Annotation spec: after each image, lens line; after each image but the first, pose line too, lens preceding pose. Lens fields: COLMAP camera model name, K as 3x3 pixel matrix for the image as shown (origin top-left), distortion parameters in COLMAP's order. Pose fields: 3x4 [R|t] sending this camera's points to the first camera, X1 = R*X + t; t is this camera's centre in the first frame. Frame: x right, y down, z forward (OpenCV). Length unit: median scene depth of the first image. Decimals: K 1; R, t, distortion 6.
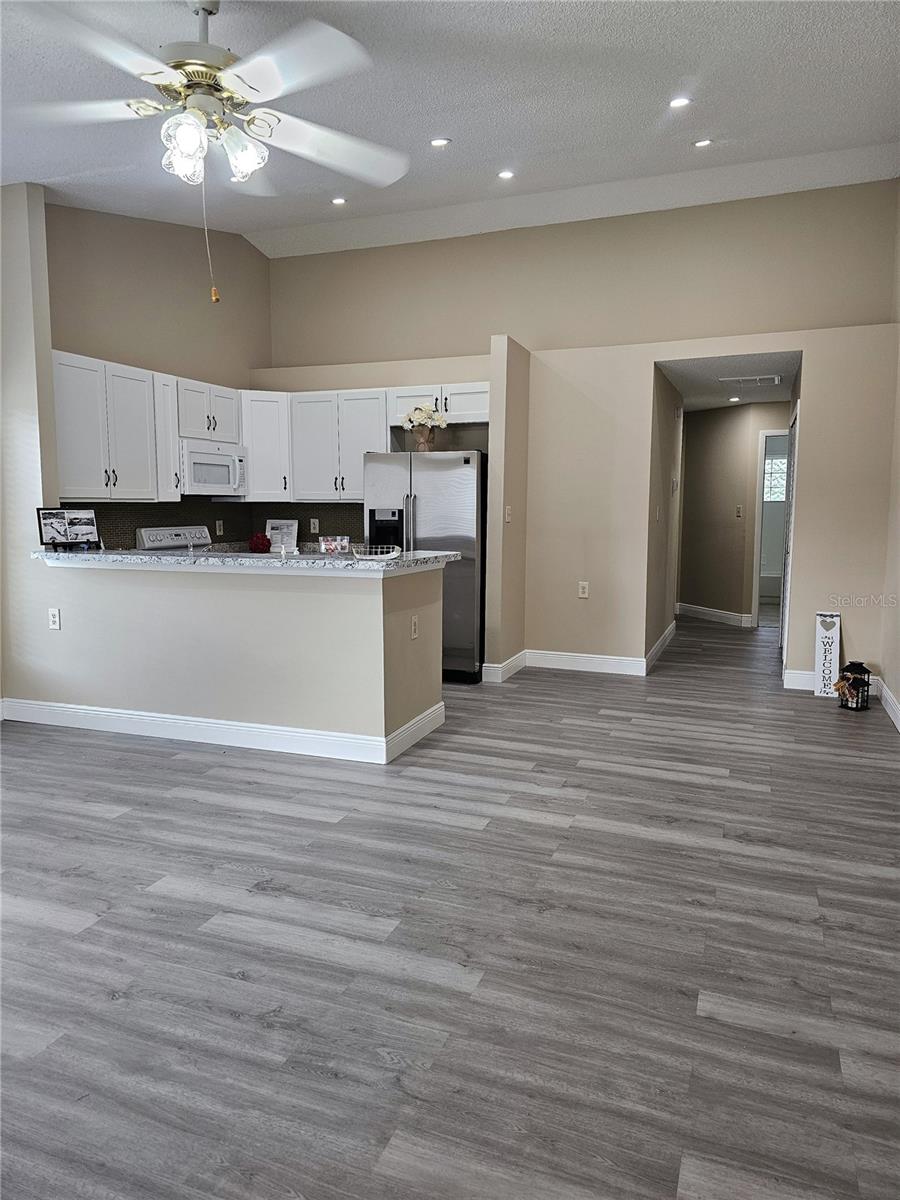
lens RADIAL K [[796.1, 0, 443.5], [0, 796.1, 580.2], [0, 0, 1]] dist [0.006429, 0.000848]
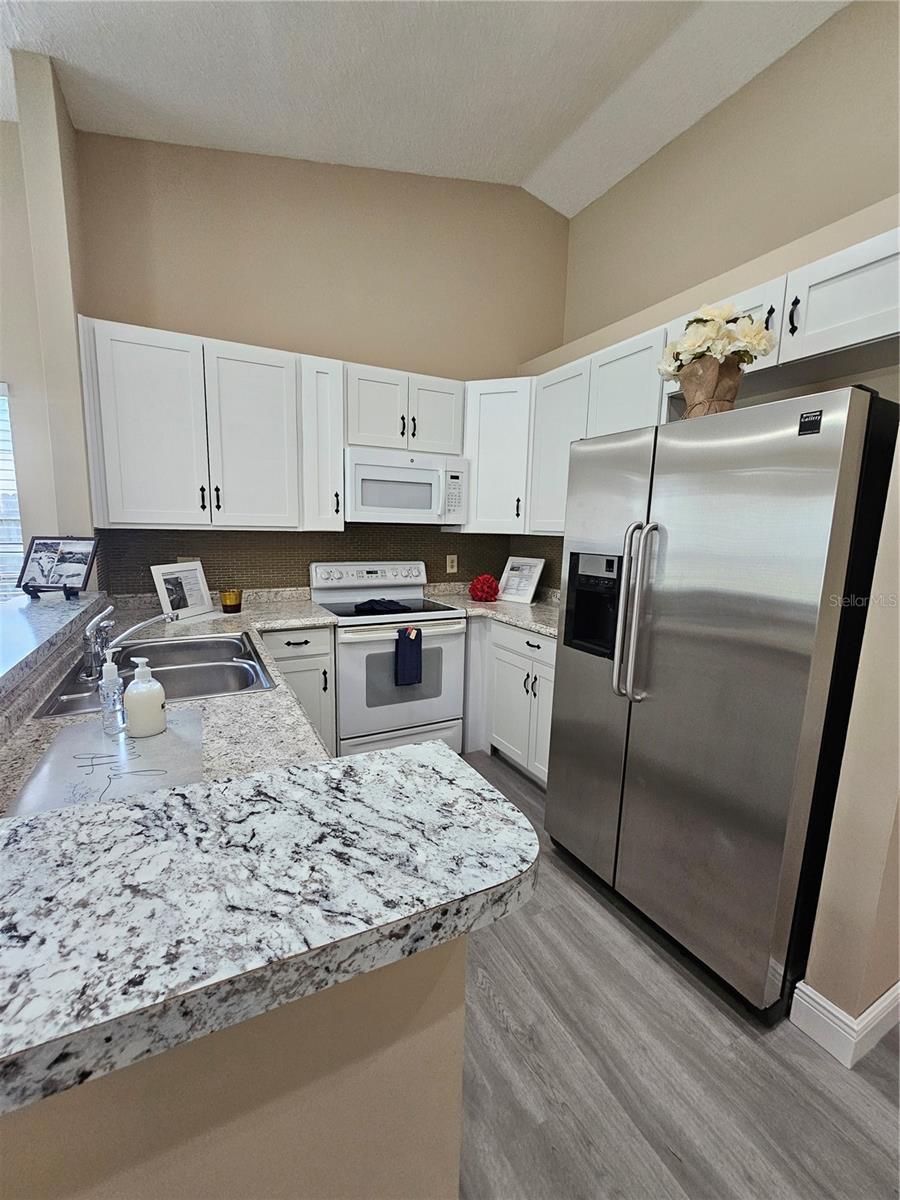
lens RADIAL K [[483.2, 0, 447.3], [0, 483.2, 598.7], [0, 0, 1]] dist [-0.007828, -0.000079]
pose [[0.738286, 0.110220, -0.665422, 0.058458], [-0.082858, 0.993906, 0.072699, -0.076799], [0.669379, 0.001463, 0.742919, 0.729907]]
